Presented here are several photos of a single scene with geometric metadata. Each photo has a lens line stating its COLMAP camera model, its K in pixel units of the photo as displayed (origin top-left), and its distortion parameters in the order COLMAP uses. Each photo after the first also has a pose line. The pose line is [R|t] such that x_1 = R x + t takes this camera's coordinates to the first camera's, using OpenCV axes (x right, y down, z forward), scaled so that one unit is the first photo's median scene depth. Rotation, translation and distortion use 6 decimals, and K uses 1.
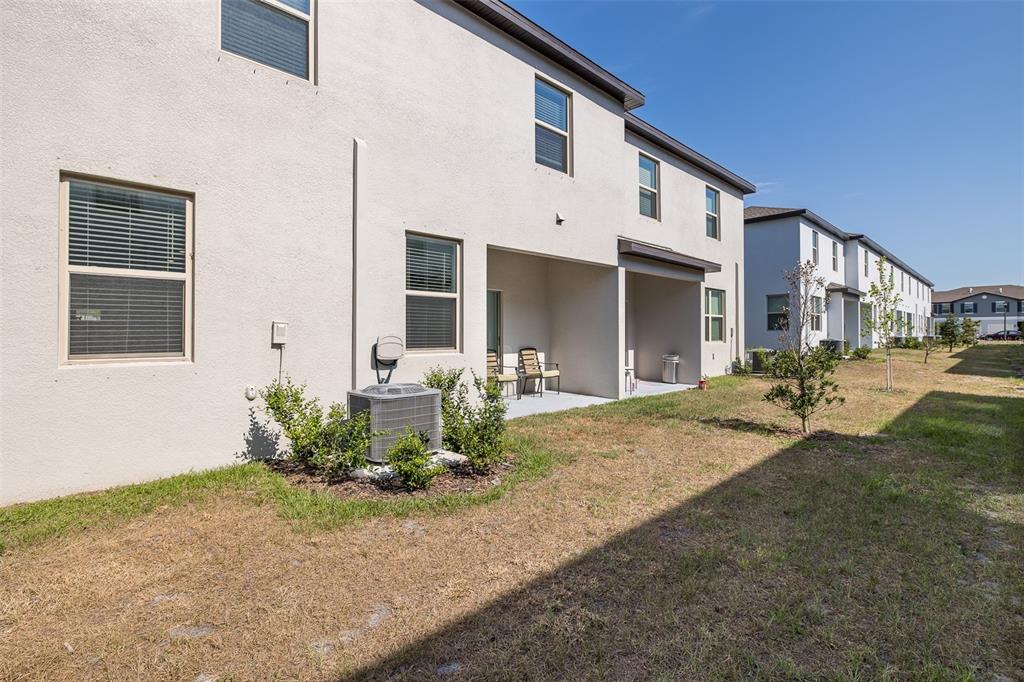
lens RADIAL K [[475.8, 0, 513.2], [0, 475.8, 330.5], [0, 0, 1]] dist [-0.004471, 0.000533]
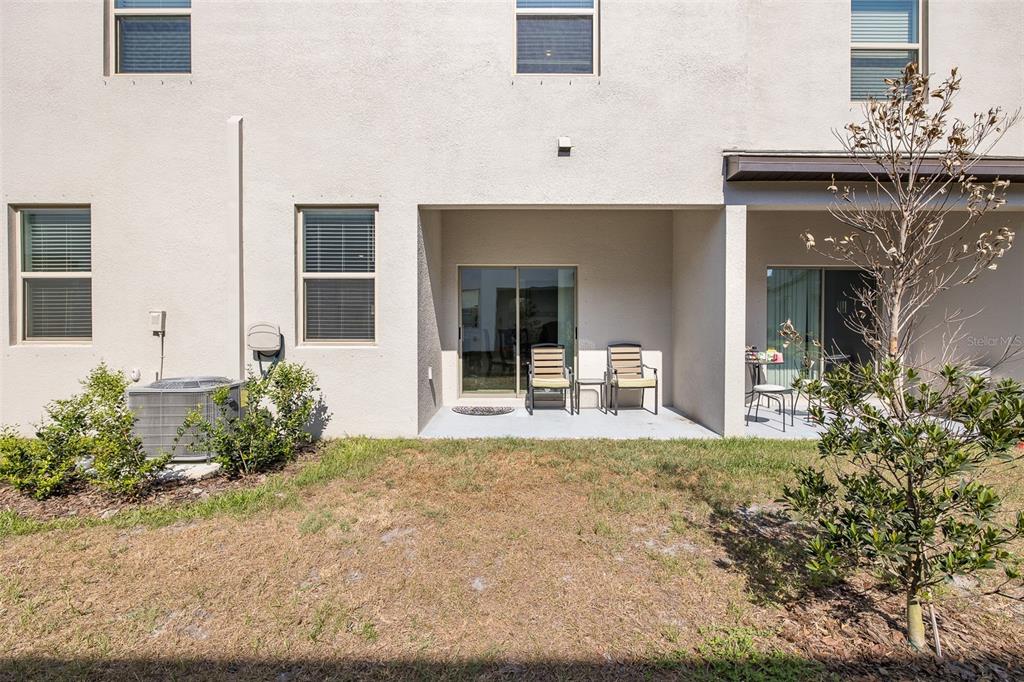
lens RADIAL K [[475.8, 0, 513.2], [0, 475.8, 330.5], [0, 0, 1]] dist [-0.004471, 0.000533]
pose [[0.722249, 0.010104, -0.691559, 0.426669], [0.003093, 0.999836, 0.017838, 0.004693], [0.691626, -0.015022, 0.722099, 0.405347]]
